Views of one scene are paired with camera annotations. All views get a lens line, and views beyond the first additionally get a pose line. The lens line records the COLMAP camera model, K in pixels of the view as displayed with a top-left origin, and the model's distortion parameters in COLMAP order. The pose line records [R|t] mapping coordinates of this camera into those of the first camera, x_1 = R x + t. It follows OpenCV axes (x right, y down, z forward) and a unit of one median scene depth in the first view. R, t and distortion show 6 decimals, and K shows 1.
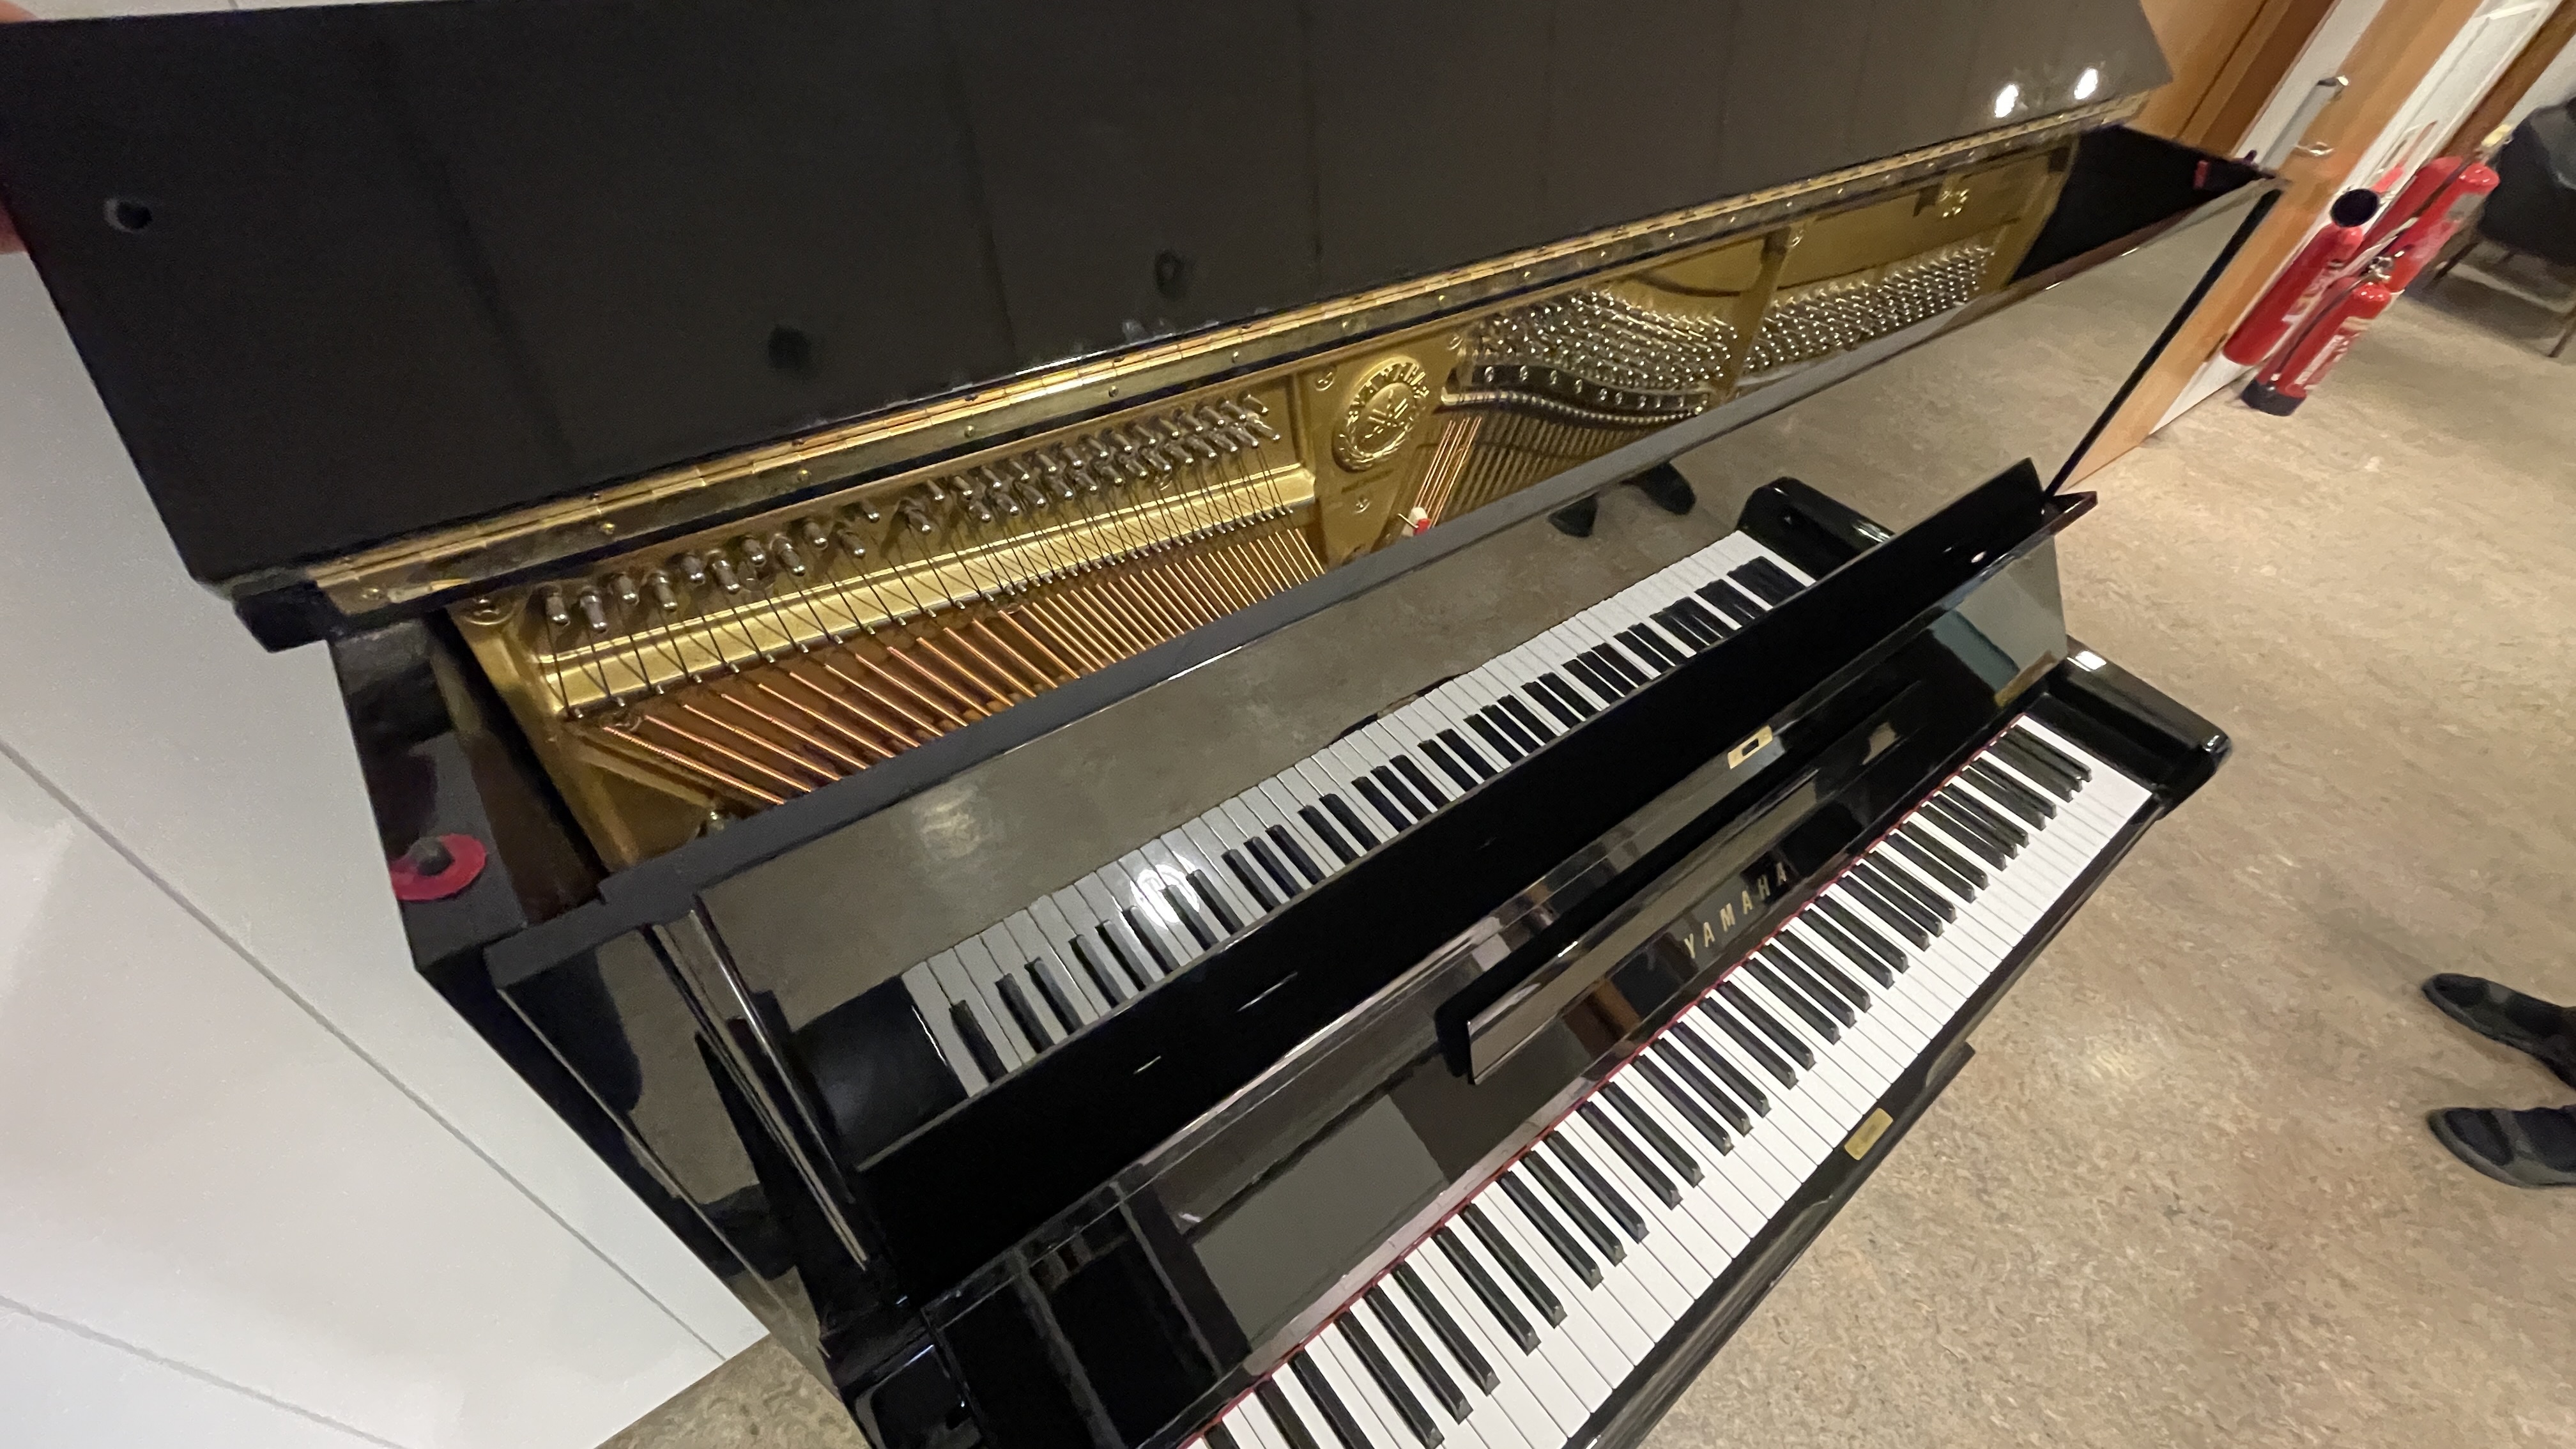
lens RADIAL K [[1052.4, 0, 1288.0], [0, 1052.4, 724.5], [0, 0, 1]] dist [-0.002982, -0.000291]
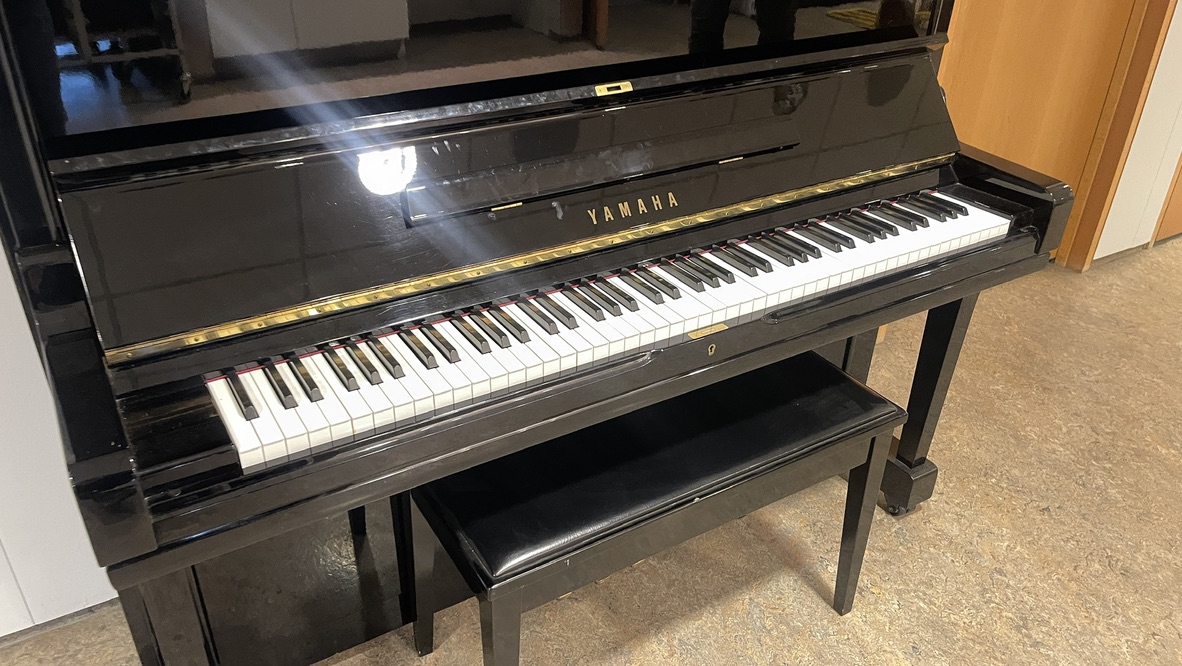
lens RADIAL K [[905.4, 0, 591.0], [0, 905.4, 333.0], [0, 0, 1]] dist [0.024356, -0.003818]
pose [[0.989683, 0.002260, -0.143257, 0.538280], [-0.040435, 0.963636, -0.264140, 0.704504], [0.137451, 0.267208, 0.953786, -0.284481]]
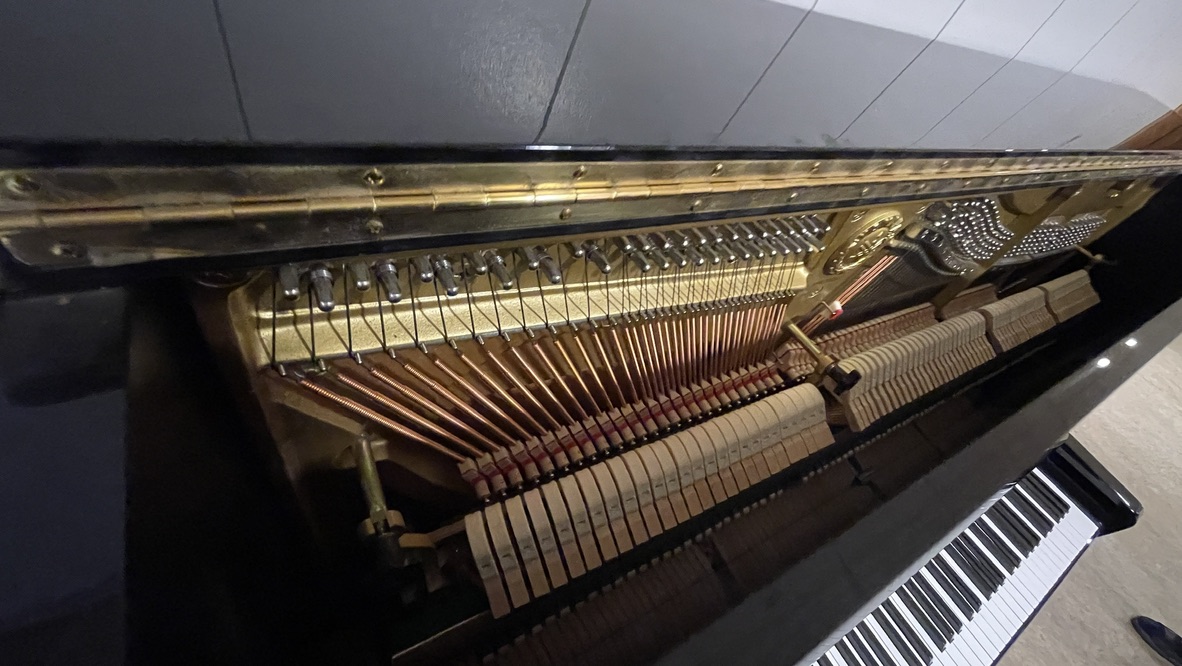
lens RADIAL K [[482.9, 0, 591.0], [0, 482.9, 333.0], [0, 0, 1]] dist [-0.002982, -0.000291]
pose [[0.966860, 0.253975, 0.026046, -0.181232], [-0.254297, 0.967076, 0.009825, -0.059097], [-0.022693, -0.016123, 0.999612, 0.232411]]
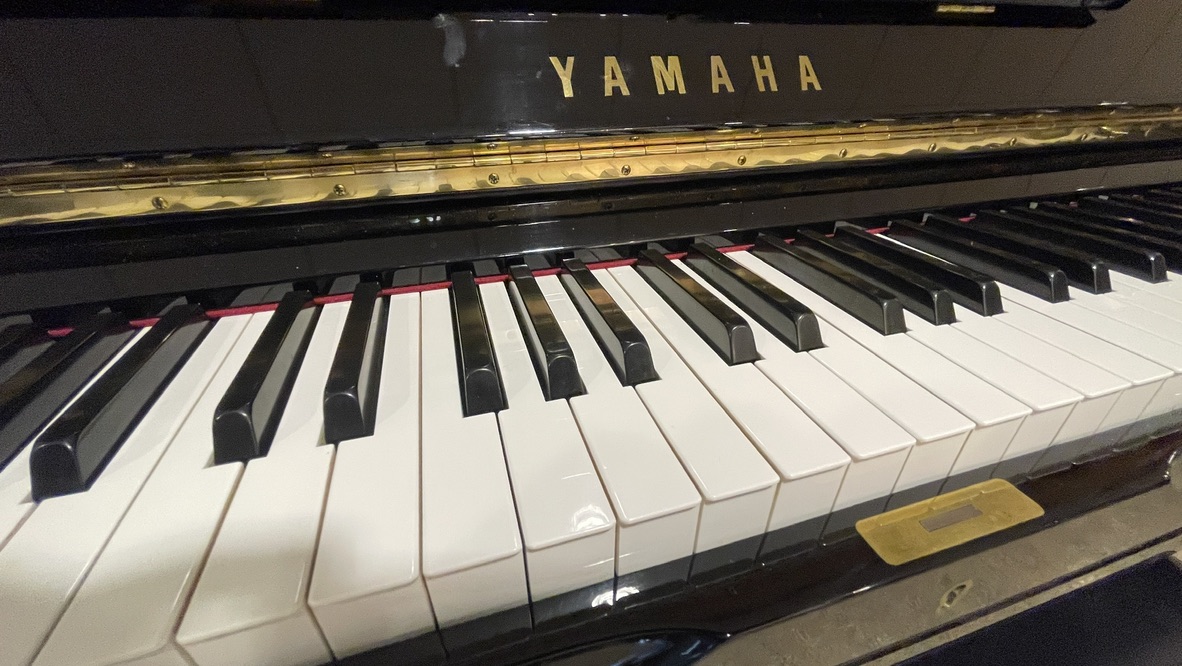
lens RADIAL K [[482.9, 0, 591.0], [0, 482.9, 333.0], [0, 0, 1]] dist [-0.002982, -0.000291]
pose [[0.926558, 0.106802, -0.360670, 0.462870], [-0.201377, 0.950705, -0.235811, 0.366735], [0.317706, 0.291124, 0.902391, 0.751018]]
